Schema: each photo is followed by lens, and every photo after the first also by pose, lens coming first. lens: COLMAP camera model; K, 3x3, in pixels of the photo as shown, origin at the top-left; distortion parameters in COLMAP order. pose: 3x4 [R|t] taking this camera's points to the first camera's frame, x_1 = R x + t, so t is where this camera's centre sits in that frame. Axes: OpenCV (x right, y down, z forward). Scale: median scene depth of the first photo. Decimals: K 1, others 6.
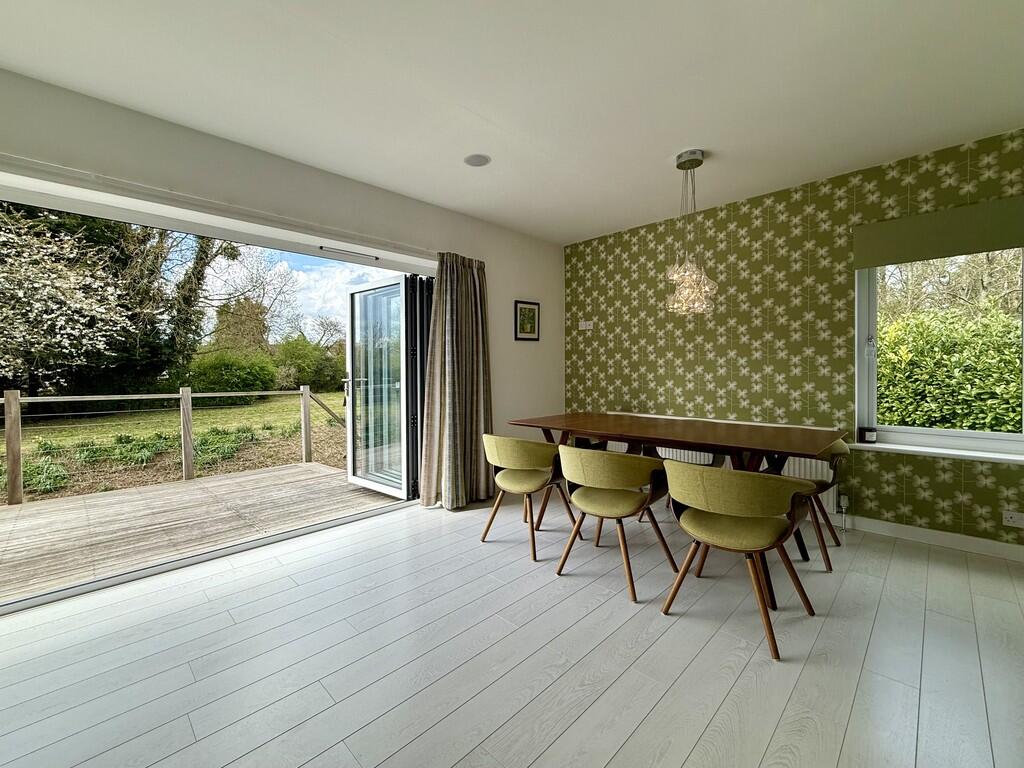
lens RADIAL K [[411.3, 0, 515.7], [0, 411.3, 376.6], [0, 0, 1]] dist [-0.002757, 0.000625]
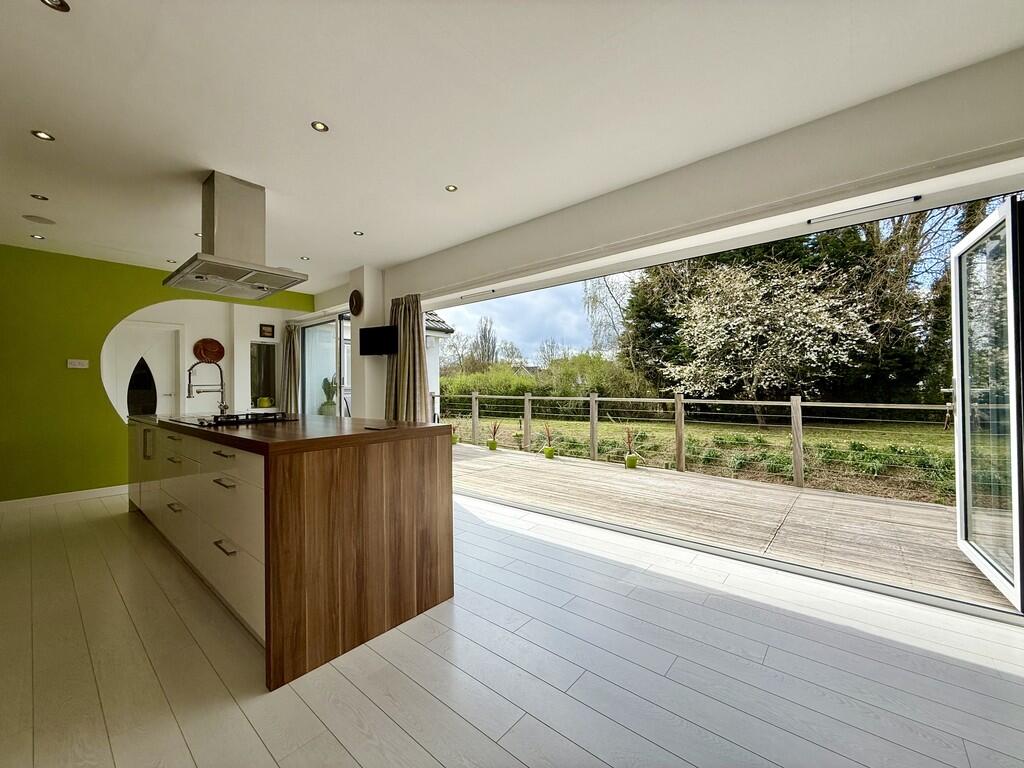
lens RADIAL K [[411.3, 0, 508.9], [0, 411.3, 384.7], [0, 0, 1]] dist [-0.002757, 0.000625]
pose [[0.069514, -0.002503, -0.997578, 0.220934], [-0.004172, 0.999987, -0.002800, 0.005241], [0.997572, 0.004356, 0.069503, 0.287256]]
